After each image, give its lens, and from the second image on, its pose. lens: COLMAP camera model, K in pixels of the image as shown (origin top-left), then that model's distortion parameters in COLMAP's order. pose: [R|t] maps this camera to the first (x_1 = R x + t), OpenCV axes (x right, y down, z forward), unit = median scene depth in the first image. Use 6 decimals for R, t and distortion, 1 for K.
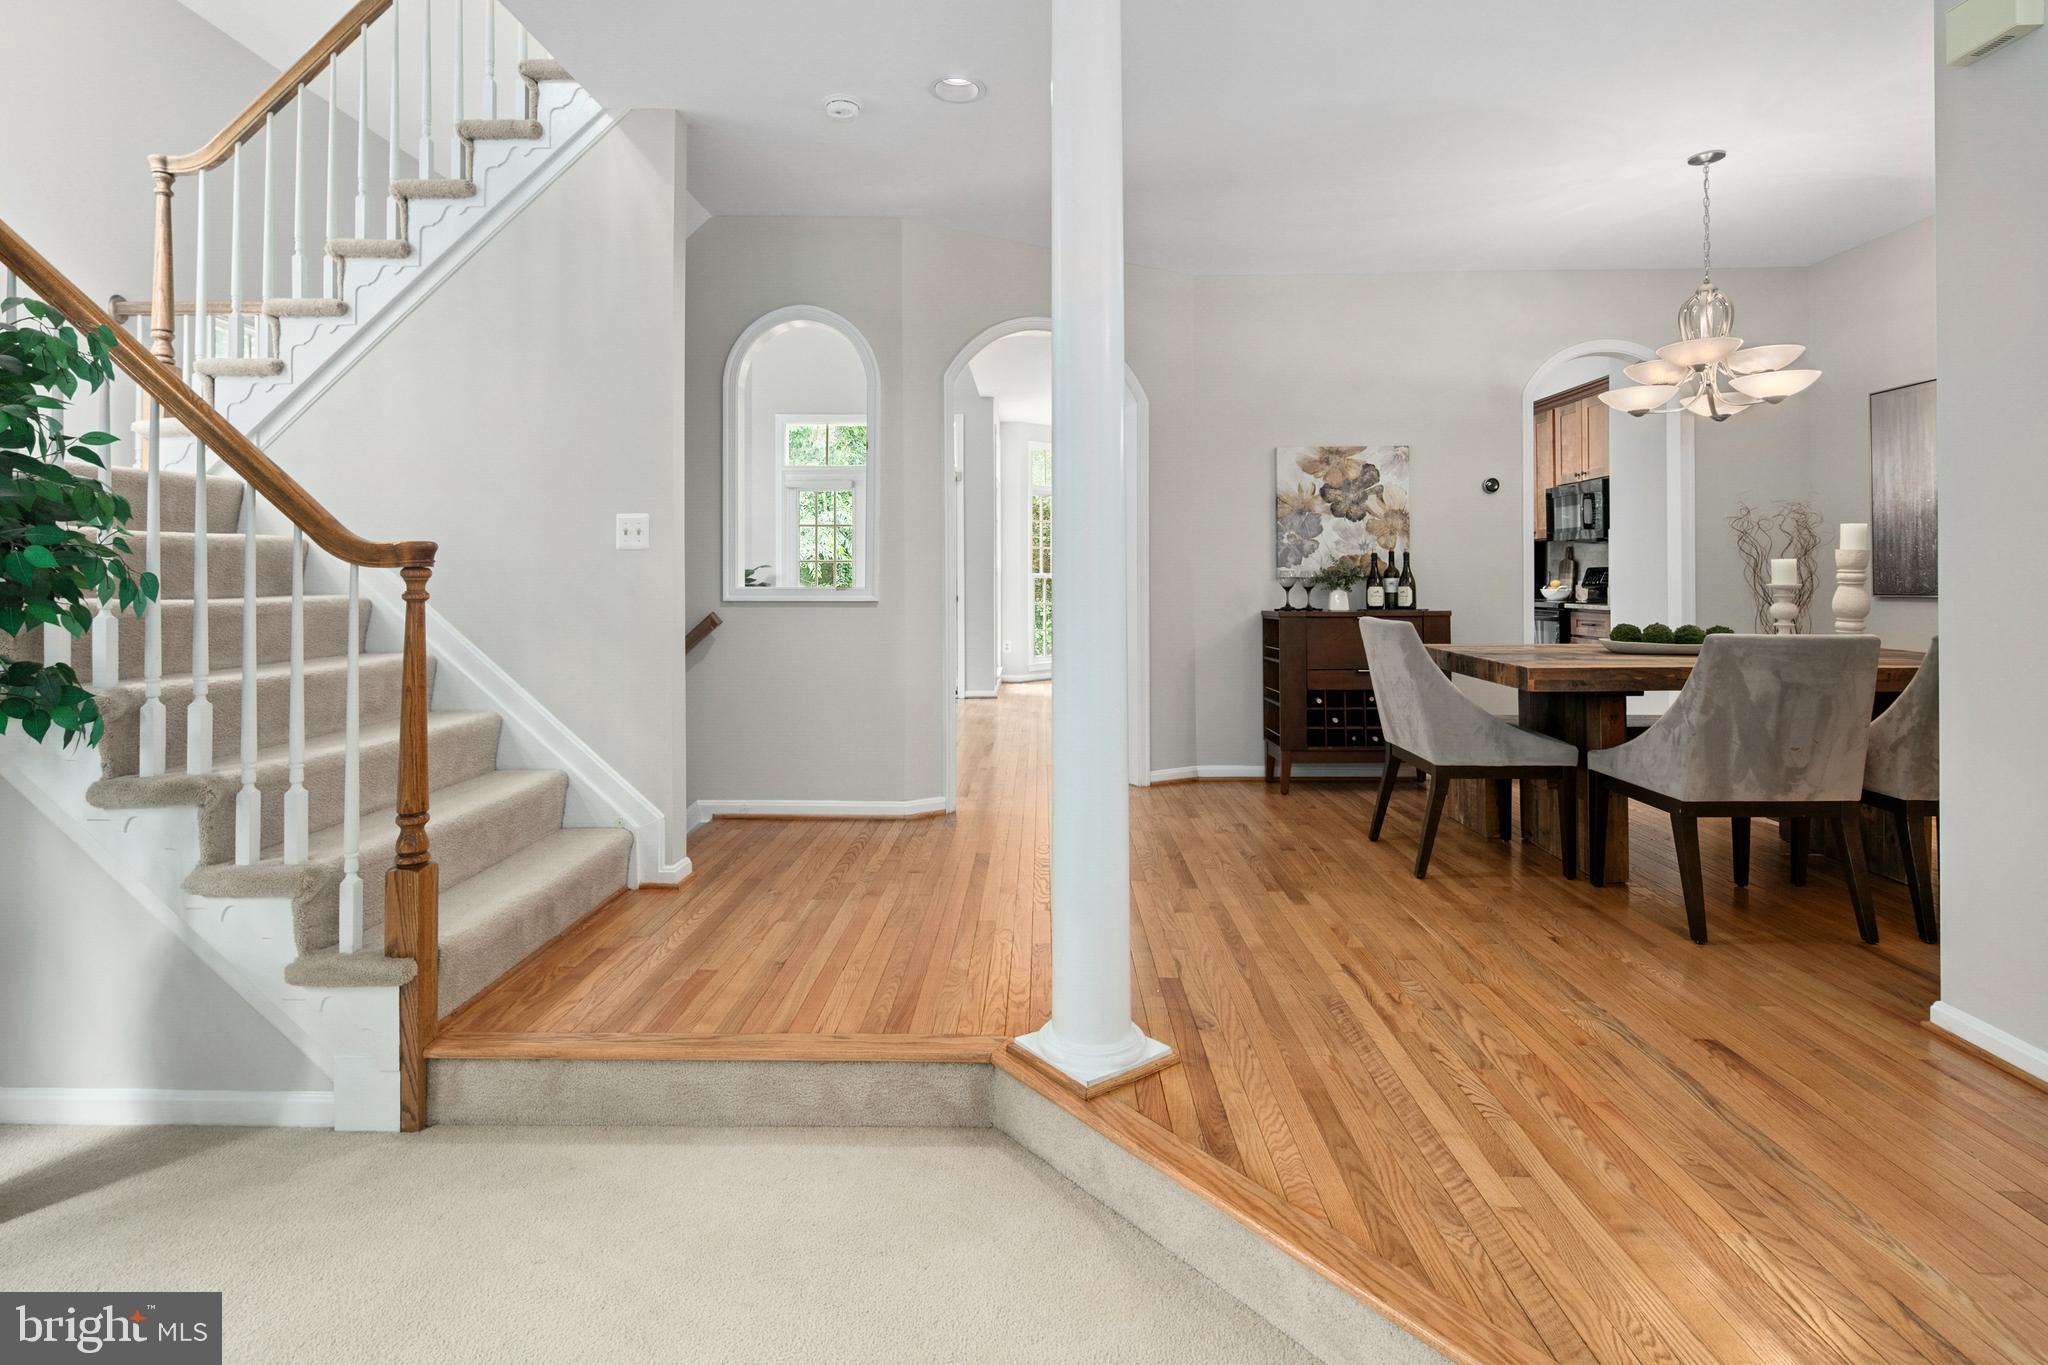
lens RADIAL K [[1007.1, 0, 1024.9], [0, 1007.1, 564.9], [0, 0, 1]] dist [0.002807, -0.002423]
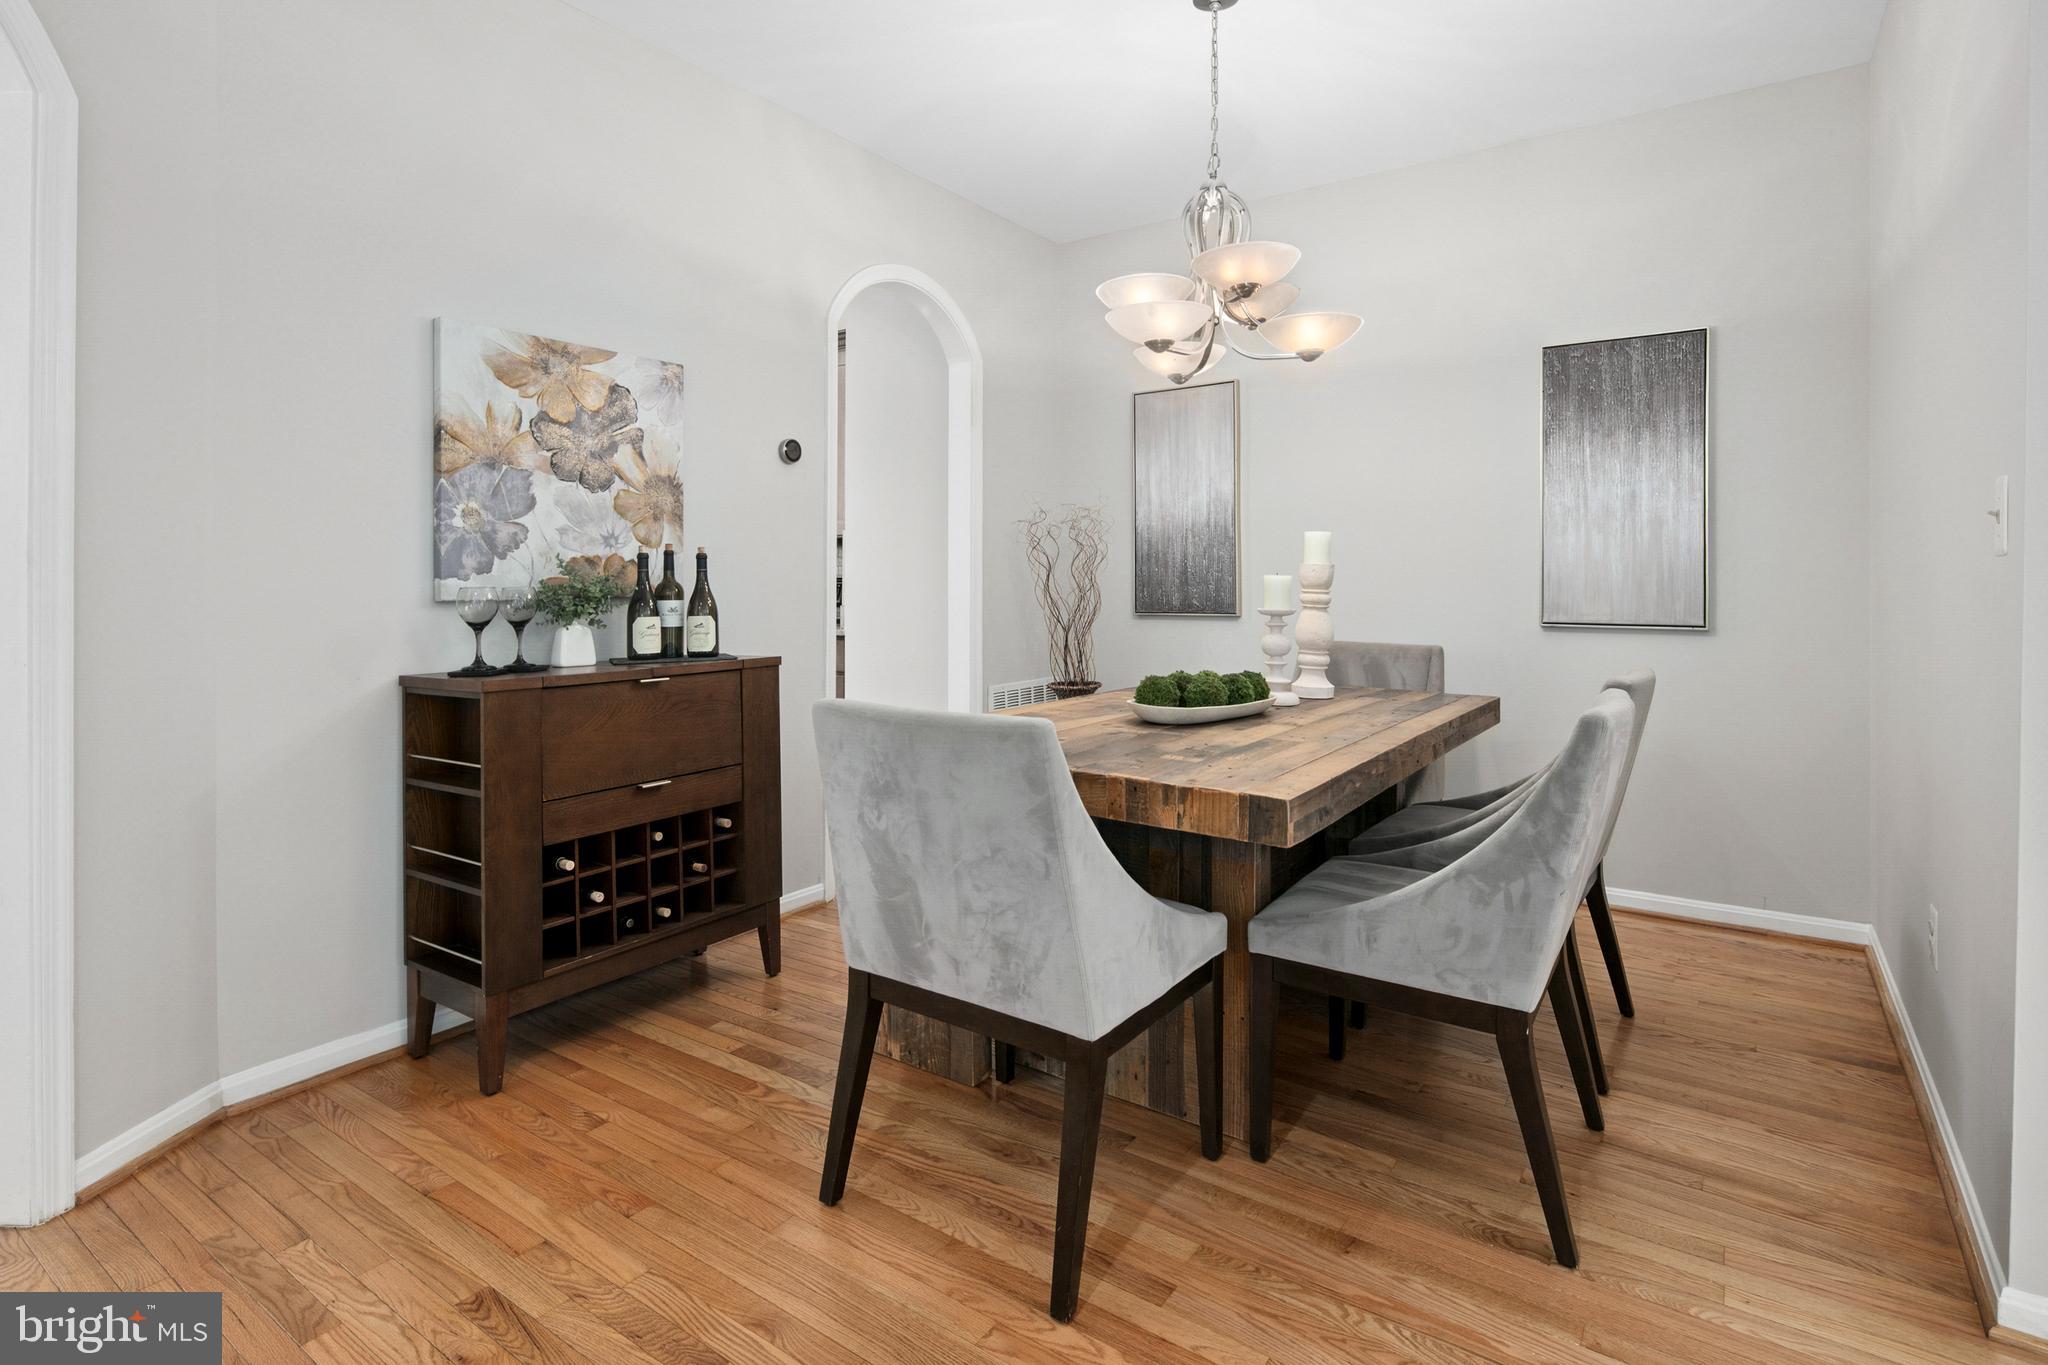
lens RADIAL K [[1007.1, 0, 1007.7], [0, 1007.1, 579.5], [0, 0, 1]] dist [0.002807, -0.002423]
pose [[0.562322, 0.004554, 0.826906, 0.017149], [-0.012079, 0.999923, 0.002707, -0.001661], [-0.826830, -0.011511, 0.562334, 0.540864]]
